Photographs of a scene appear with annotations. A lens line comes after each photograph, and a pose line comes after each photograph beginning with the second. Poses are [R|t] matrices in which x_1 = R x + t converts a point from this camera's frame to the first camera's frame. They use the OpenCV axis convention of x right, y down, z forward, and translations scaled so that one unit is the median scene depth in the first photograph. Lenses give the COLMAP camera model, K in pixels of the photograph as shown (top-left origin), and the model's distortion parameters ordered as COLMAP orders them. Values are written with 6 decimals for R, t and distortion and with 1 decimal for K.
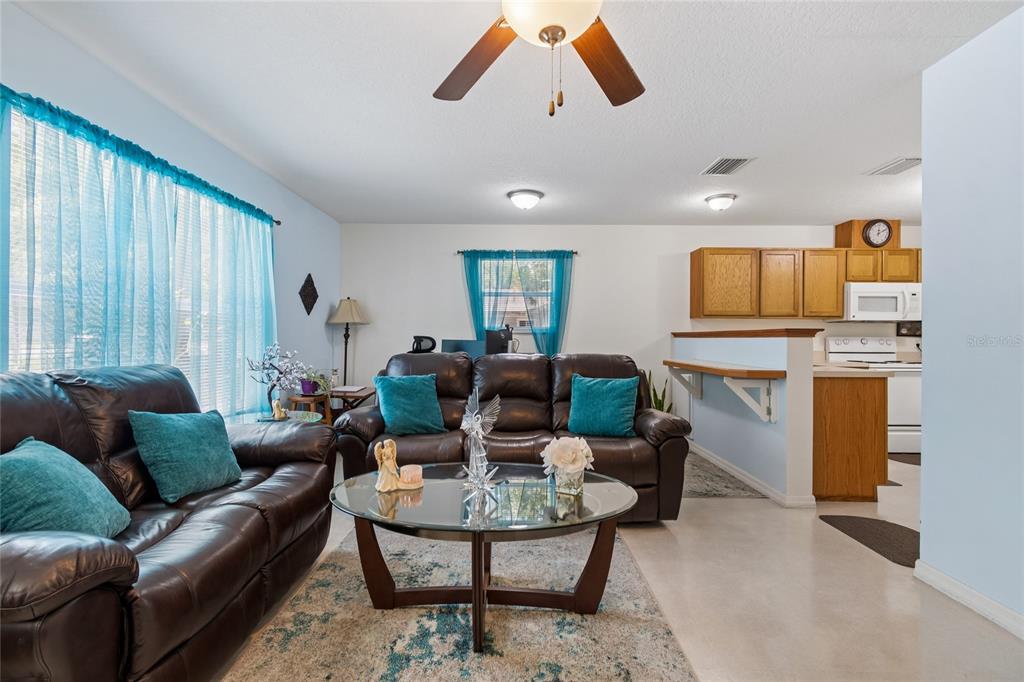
lens RADIAL K [[452.6, 0, 505.1], [0, 452.6, 338.7], [0, 0, 1]] dist [0.000628, 0.000231]
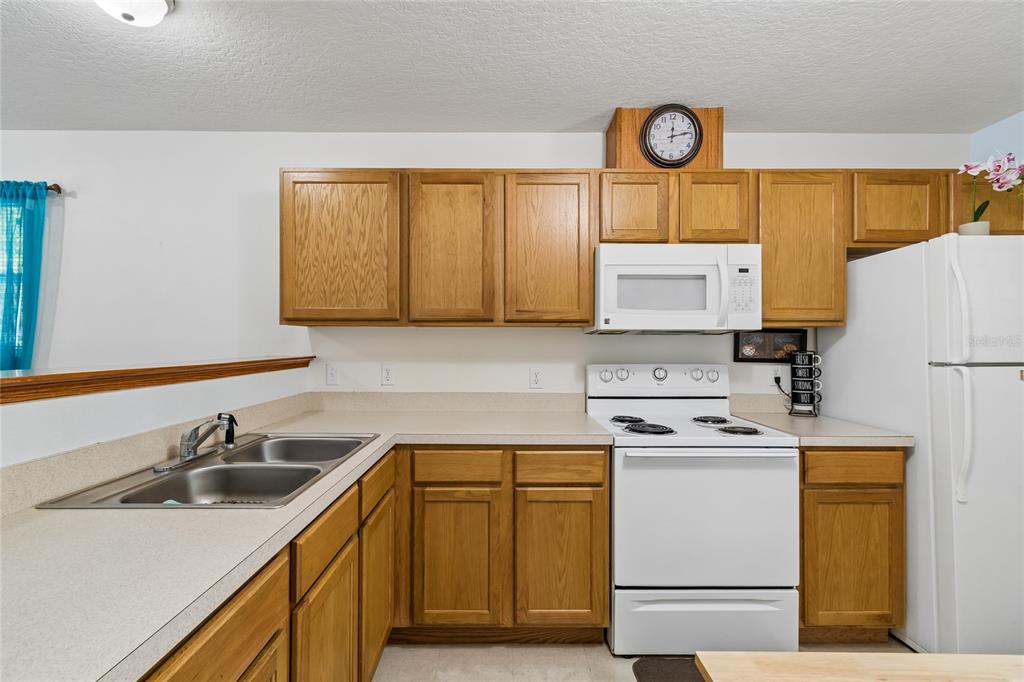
lens RADIAL K [[452.6, 0, 505.1], [0, 452.6, 338.7], [0, 0, 1]] dist [0.000628, 0.000231]
pose [[0.999919, -0.004350, 0.011970, 0.652583], [0.004453, 0.999953, -0.008631, -0.028251], [-0.011932, 0.008683, 0.999891, 0.553637]]
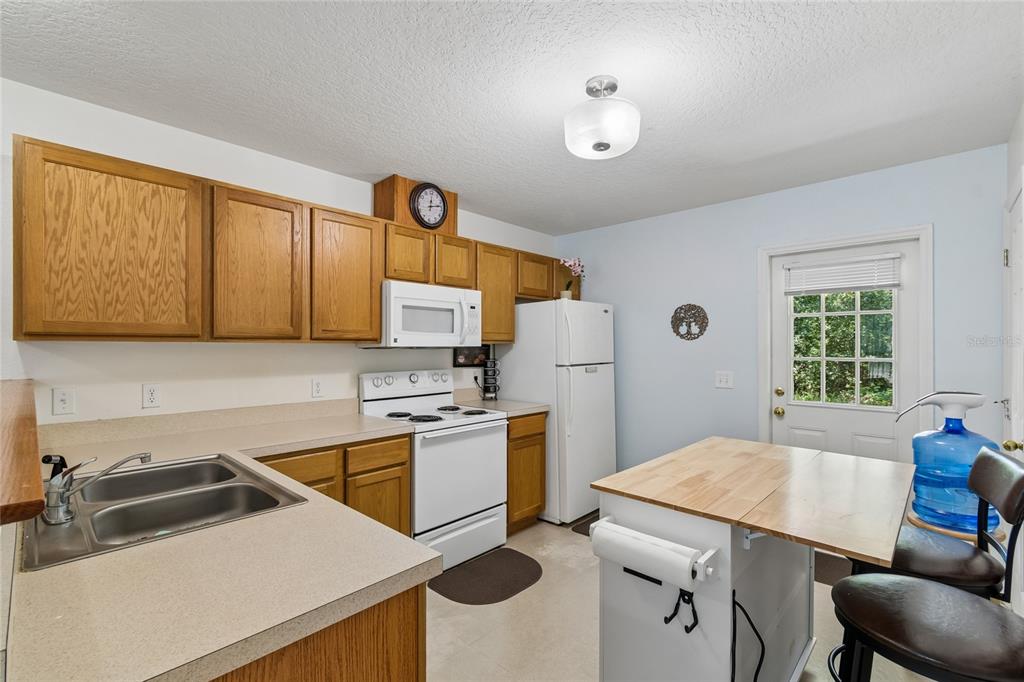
lens RADIAL K [[450.3, 0, 498.9], [0, 450.3, 342.2], [0, 0, 1]] dist [0.001967, 0.000291]
pose [[0.690229, 0.000528, 0.723591, 0.440965], [0.002543, 0.999992, -0.003155, -0.043545], [-0.723586, 0.004017, 0.690222, 0.504795]]
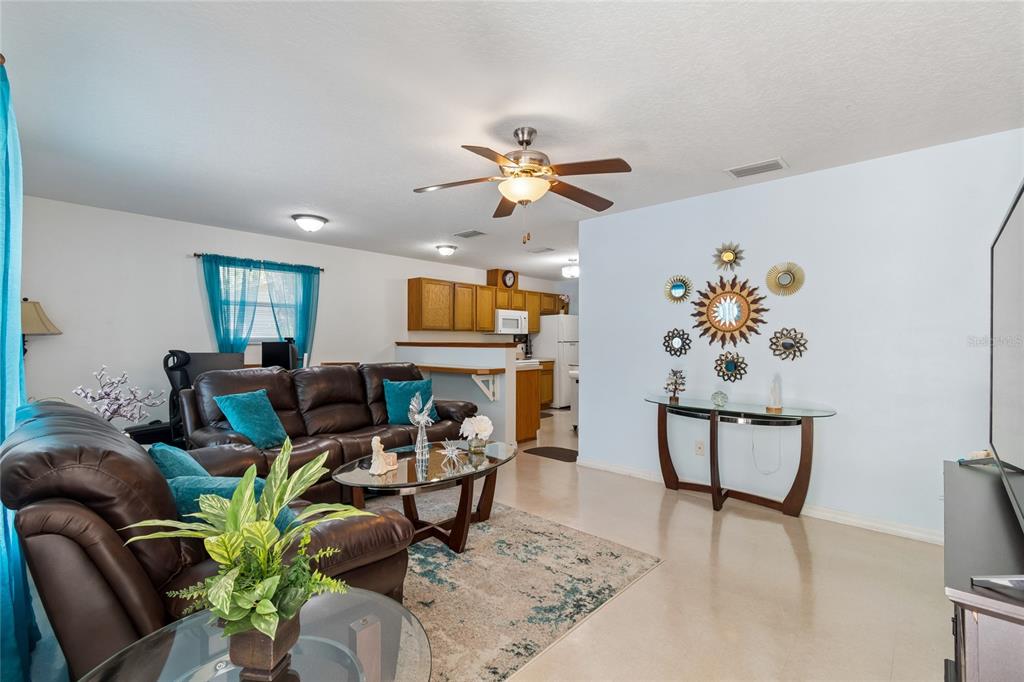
lens RADIAL K [[452.6, 0, 505.1], [0, 452.6, 338.7], [0, 0, 1]] dist [0.000628, 0.000231]
pose [[0.672528, -0.003191, 0.740065, -0.373341], [0.003731, 0.999993, 0.000922, -0.023429], [-0.740062, 0.002141, 0.672535, -0.066214]]
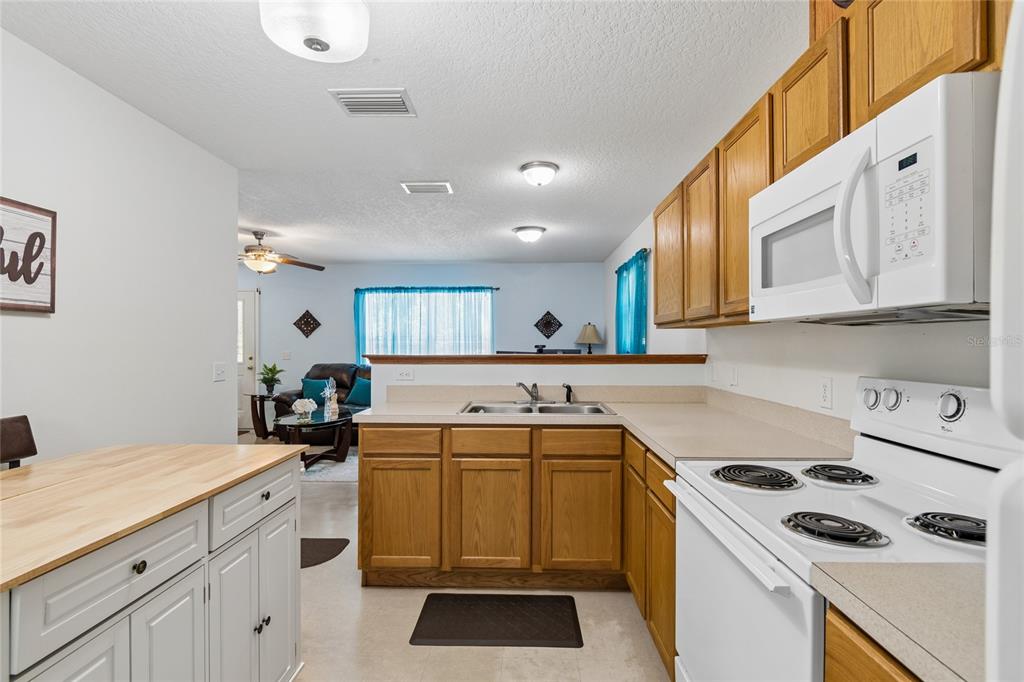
lens RADIAL K [[510.9, 0, 512.0], [0, 510.9, 341.0], [0, 0, 1]] dist [0.000033, -0.000002]
pose [[-0.024459, -0.014002, -0.999603, 1.087186], [-0.002746, 0.999899, -0.013939, -0.022099], [0.999697, 0.002403, -0.024495, 0.829246]]
